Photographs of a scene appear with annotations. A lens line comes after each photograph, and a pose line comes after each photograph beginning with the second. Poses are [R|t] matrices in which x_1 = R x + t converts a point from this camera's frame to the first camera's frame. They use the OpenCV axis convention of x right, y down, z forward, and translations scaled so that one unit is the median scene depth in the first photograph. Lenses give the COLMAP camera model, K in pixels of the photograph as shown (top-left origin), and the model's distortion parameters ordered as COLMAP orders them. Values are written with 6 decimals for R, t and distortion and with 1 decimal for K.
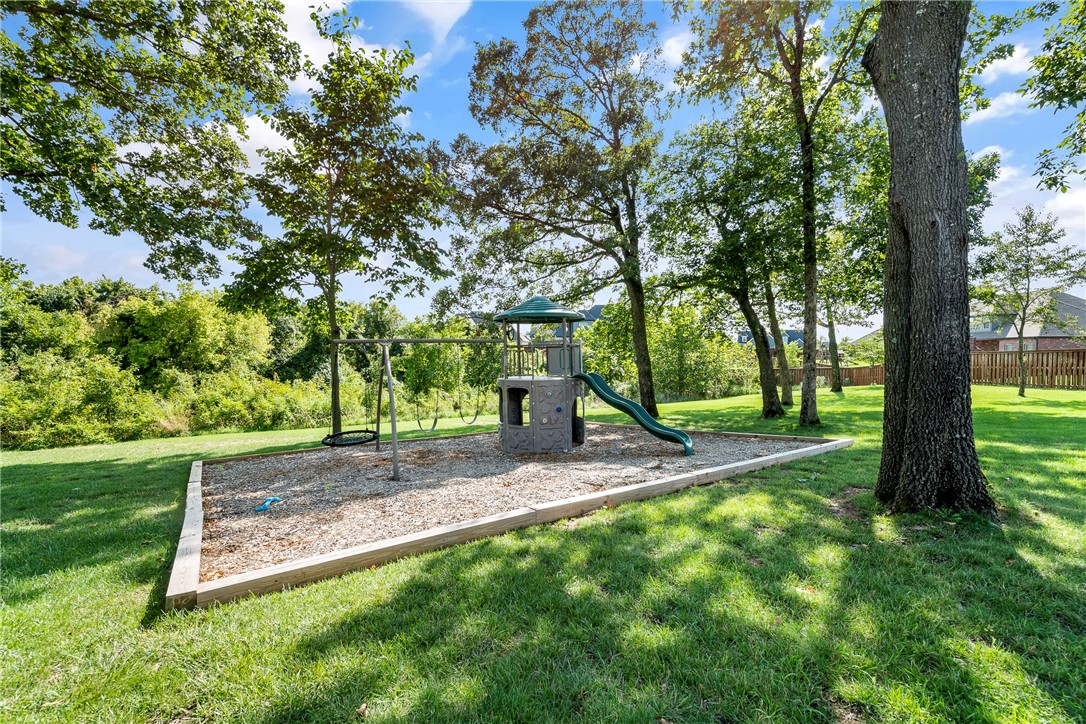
lens RADIAL K [[441.5, 0, 543.0], [0, 441.5, 362.0], [0, 0, 1]] dist [-0.002369, -0.000574]
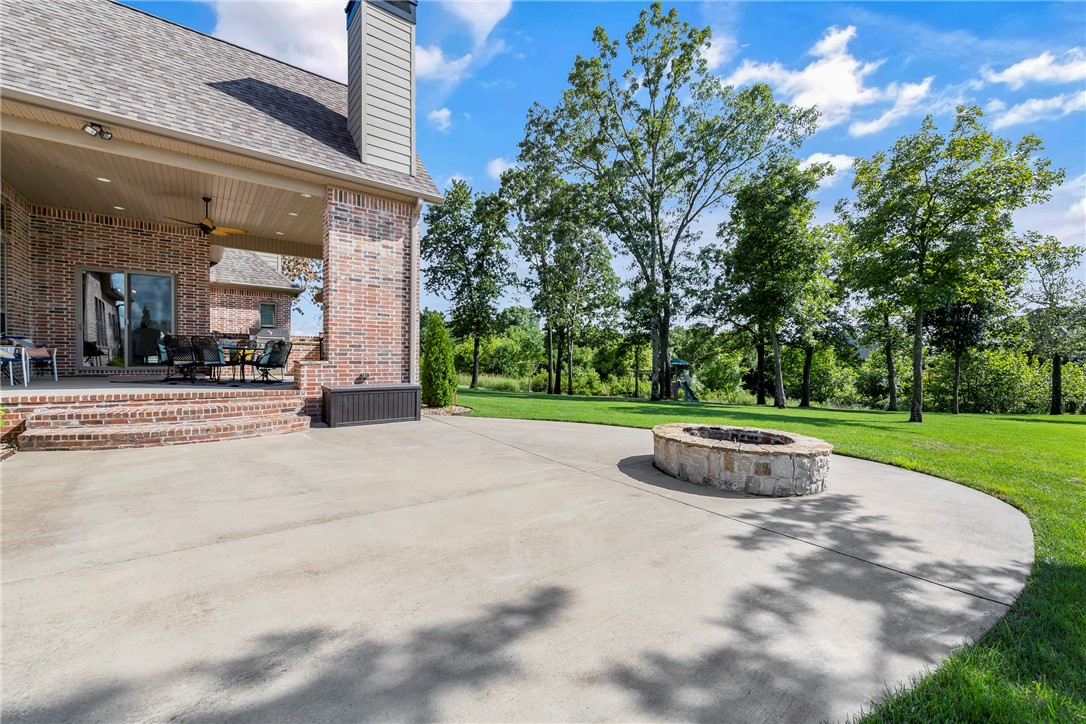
lens RADIAL K [[441.5, 0, 543.0], [0, 441.5, 362.0], [0, 0, 1]] dist [-0.002369, -0.000574]
pose [[0.601820, 0.006693, -0.798604, 1.289722], [-0.009399, 0.999955, 0.001298, -0.070294], [0.798576, 0.006725, 0.601856, -1.155780]]
